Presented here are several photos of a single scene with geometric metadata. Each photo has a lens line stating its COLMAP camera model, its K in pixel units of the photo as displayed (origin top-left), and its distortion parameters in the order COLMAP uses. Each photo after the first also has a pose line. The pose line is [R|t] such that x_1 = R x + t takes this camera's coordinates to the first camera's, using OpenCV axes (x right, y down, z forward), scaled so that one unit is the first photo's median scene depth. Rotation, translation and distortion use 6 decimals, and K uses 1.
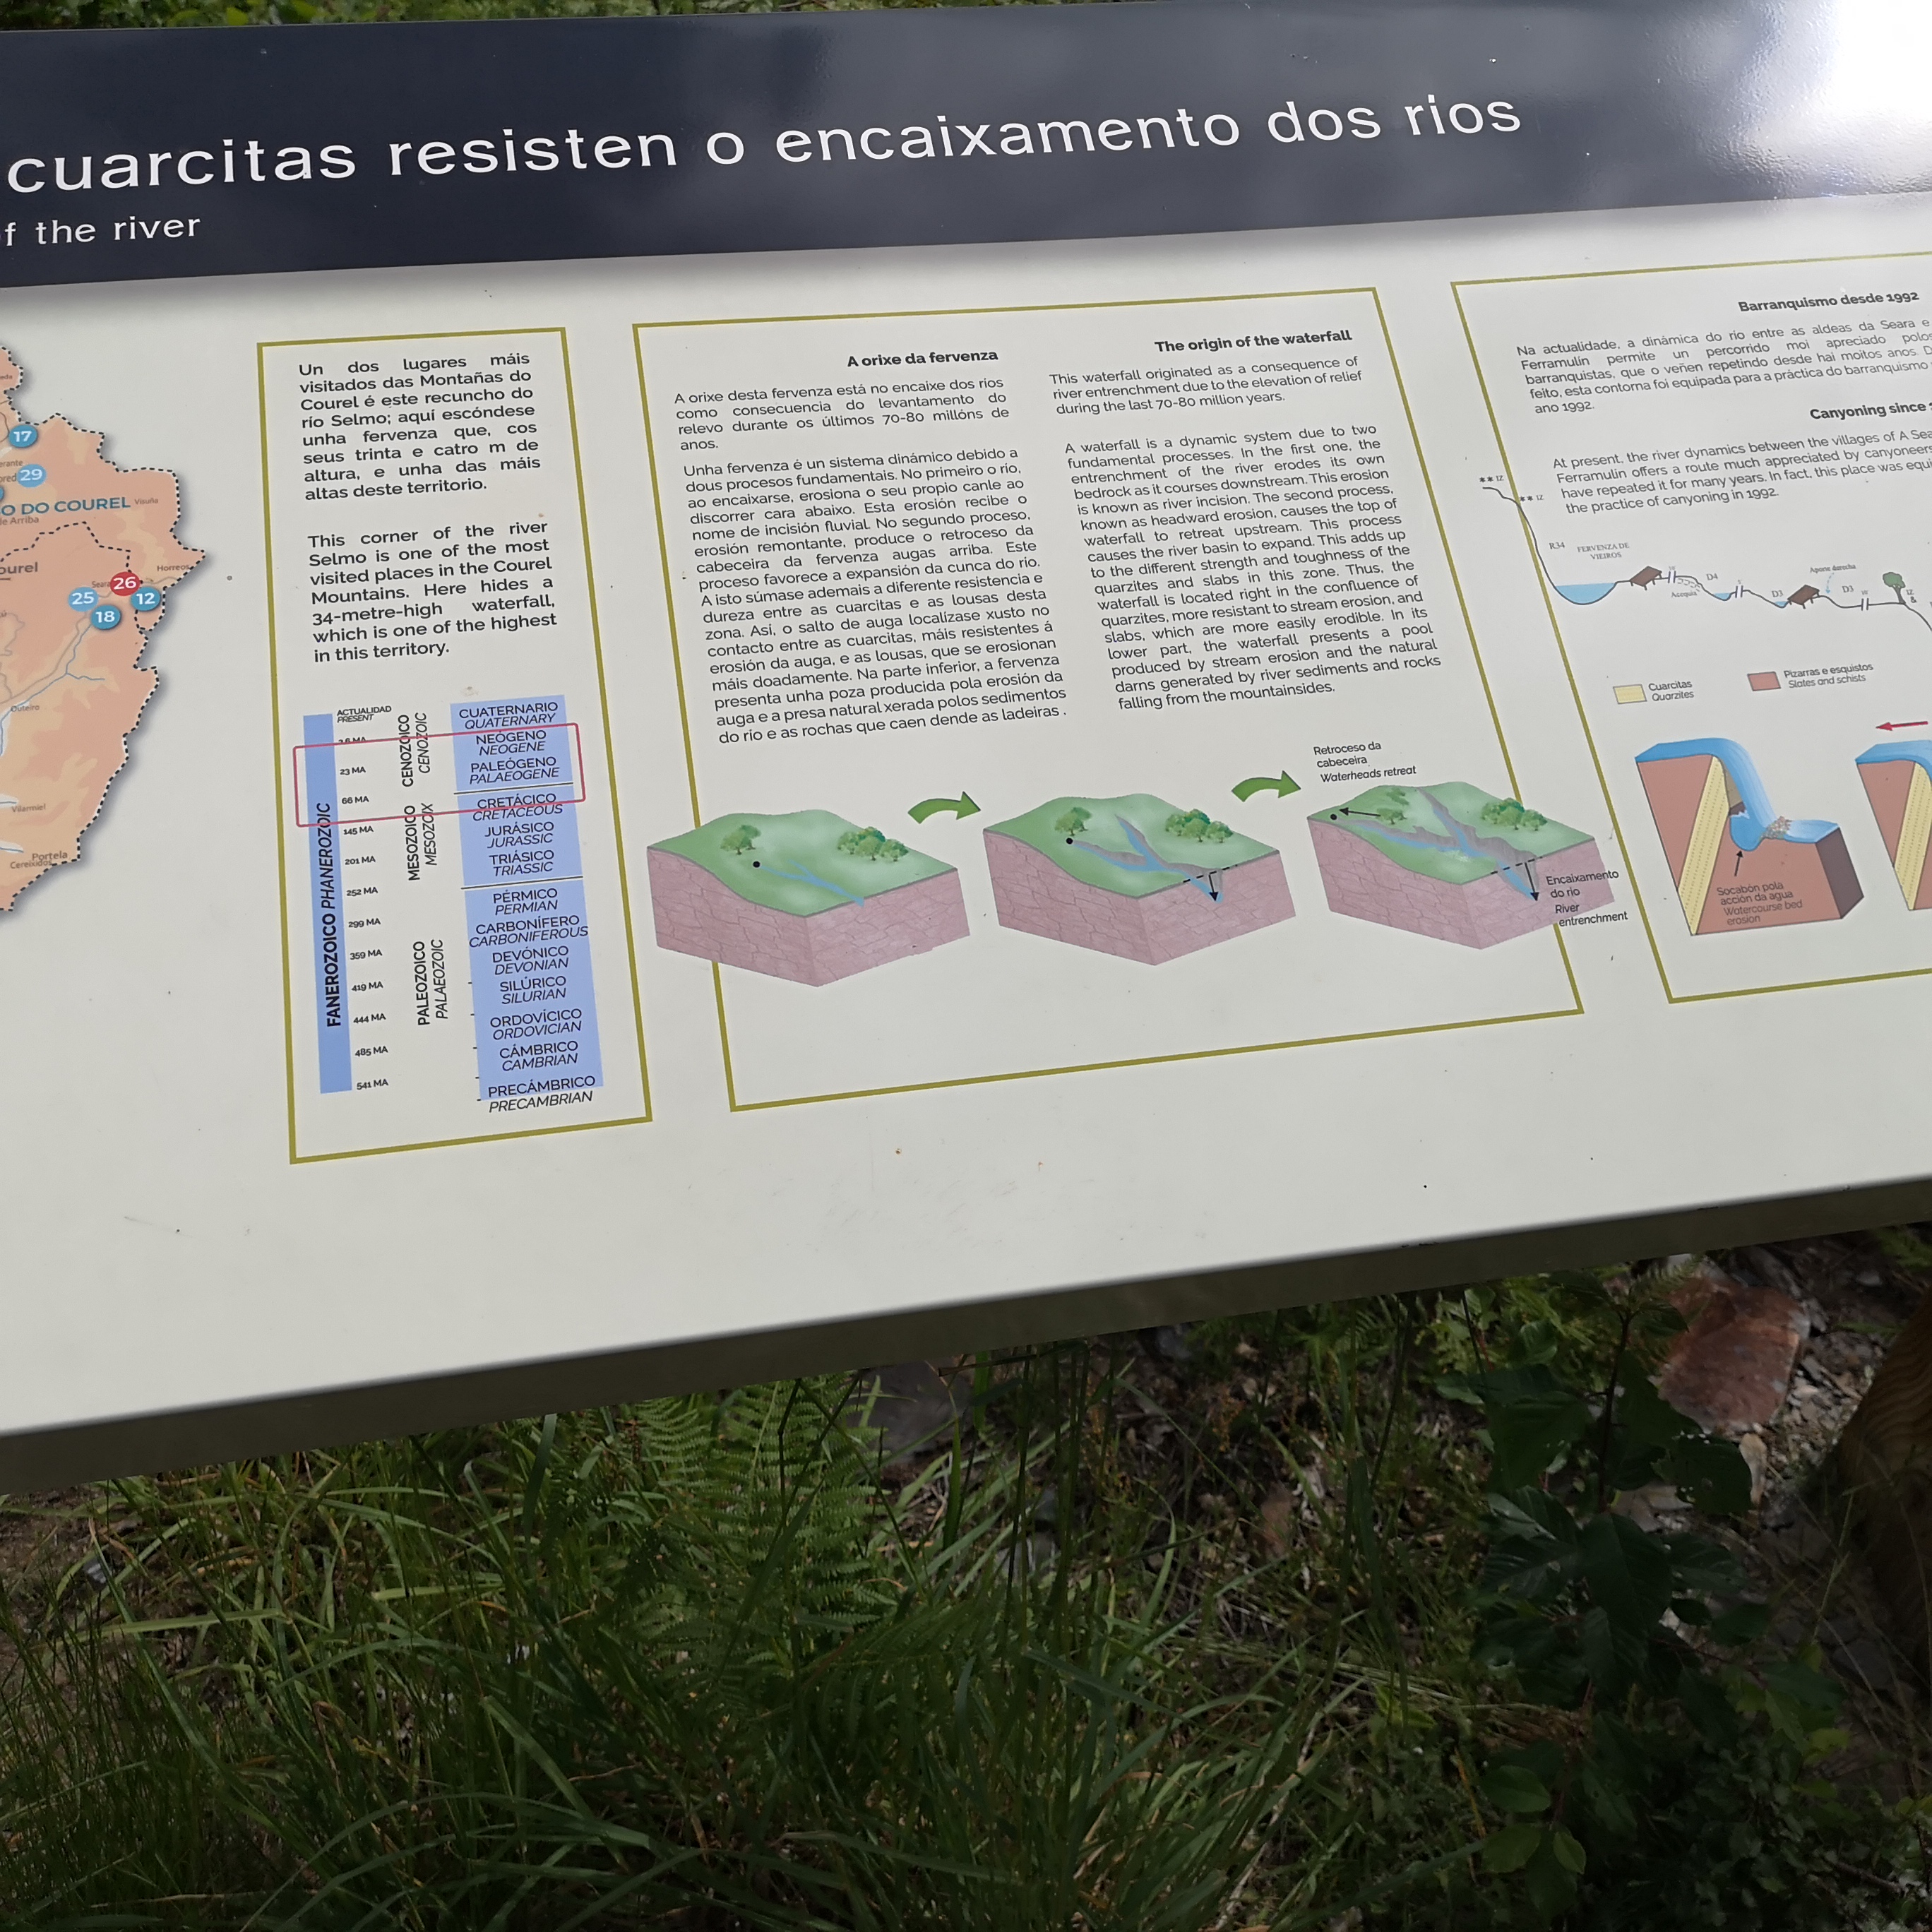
lens RADIAL K [[1976.6, 0, 966.0], [0, 1976.6, 966.0], [0, 0, 1]] dist [0.095098, -0.140519]
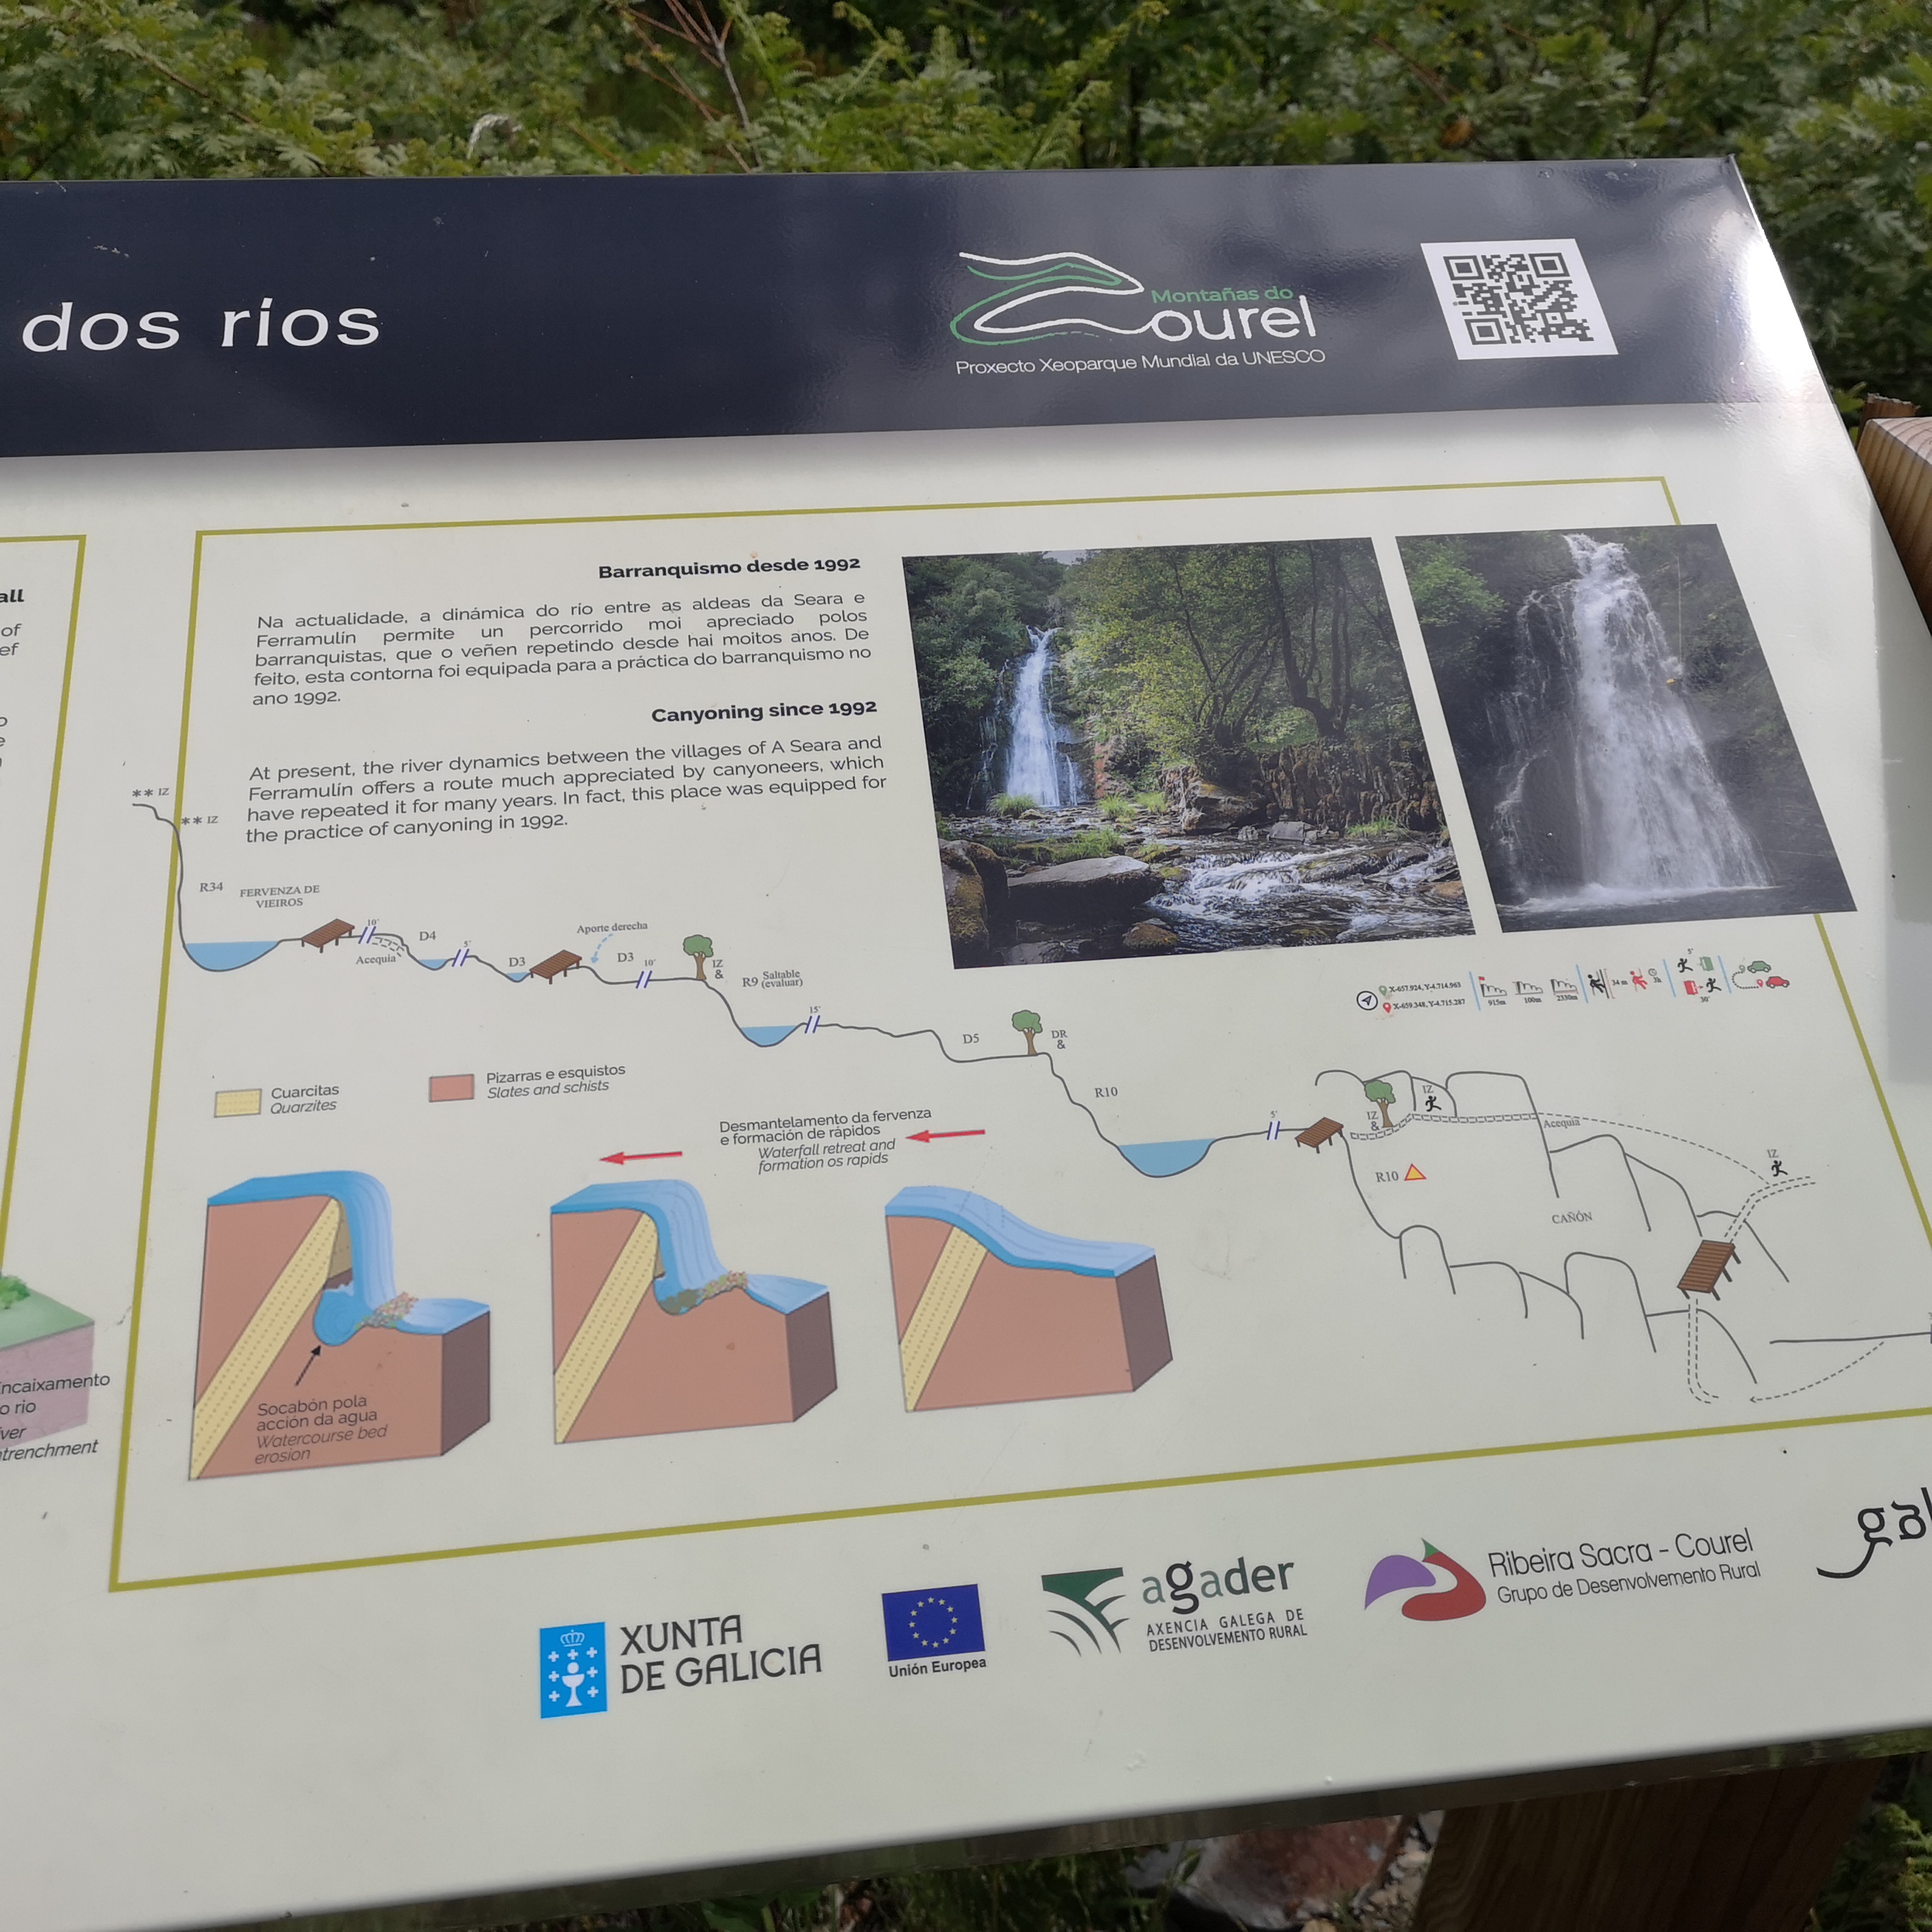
lens RADIAL K [[2021.8, 0, 964.3], [0, 2021.8, 944.0], [0, 0, 1]] dist [0.057920, -0.088134]
pose [[0.998492, 0.024318, -0.049215, 0.583420], [-0.030166, 0.992094, -0.121818, -0.105706], [0.045864, 0.123119, 0.991332, 0.279876]]
